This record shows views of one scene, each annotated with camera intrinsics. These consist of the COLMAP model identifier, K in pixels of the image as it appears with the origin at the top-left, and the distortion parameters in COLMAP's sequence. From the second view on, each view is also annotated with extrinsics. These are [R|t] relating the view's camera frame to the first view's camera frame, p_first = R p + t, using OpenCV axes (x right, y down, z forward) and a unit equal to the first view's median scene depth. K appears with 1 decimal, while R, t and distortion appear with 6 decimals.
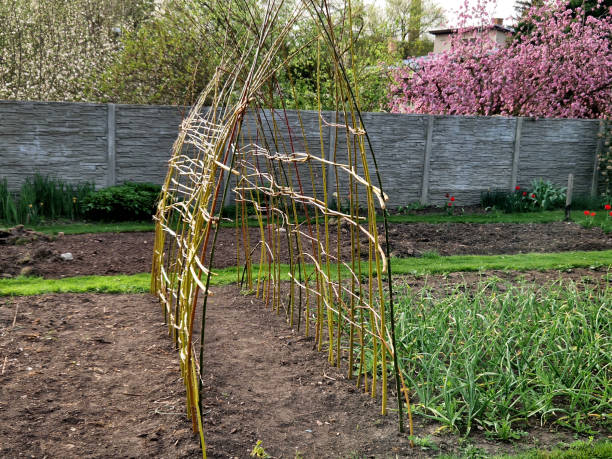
lens RADIAL K [[826.1, 0, 305.6], [0, 826.1, 232.6], [0, 0, 1]] dist [0.063223, -0.011876]
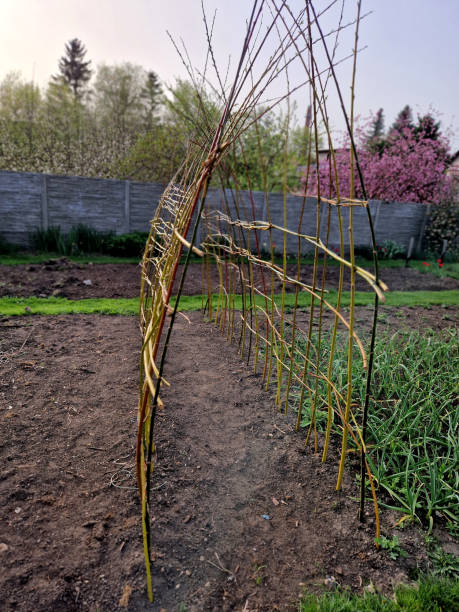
lens RADIAL K [[423.0, 0, 231.9], [0, 423.0, 303.4], [0, 0, 1]] dist [0.068198, -0.065929]
pose [[0.998818, 0.046868, -0.012879, -0.029796], [-0.045228, 0.993239, 0.106917, -0.042528], [0.017803, -0.106209, 0.994184, 0.387835]]
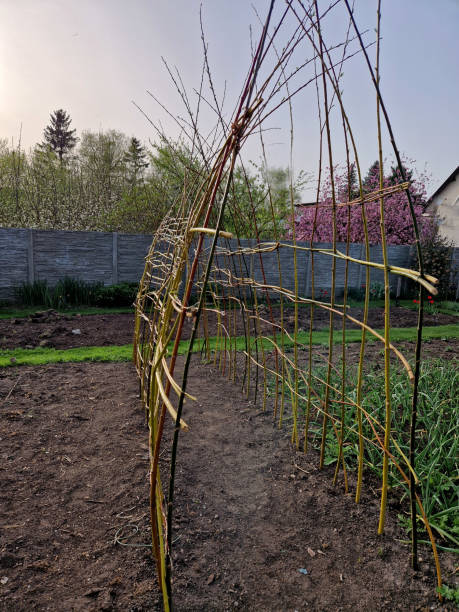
lens RADIAL K [[422.0, 0, 230.7], [0, 422.0, 308.1], [0, 0, 1]] dist [0.062696, -0.056451]
pose [[0.999903, 0.000533, 0.013882, -0.053133], [-0.000423, 0.999969, -0.007892, -0.009774], [-0.013886, 0.007885, 0.999872, 0.424758]]
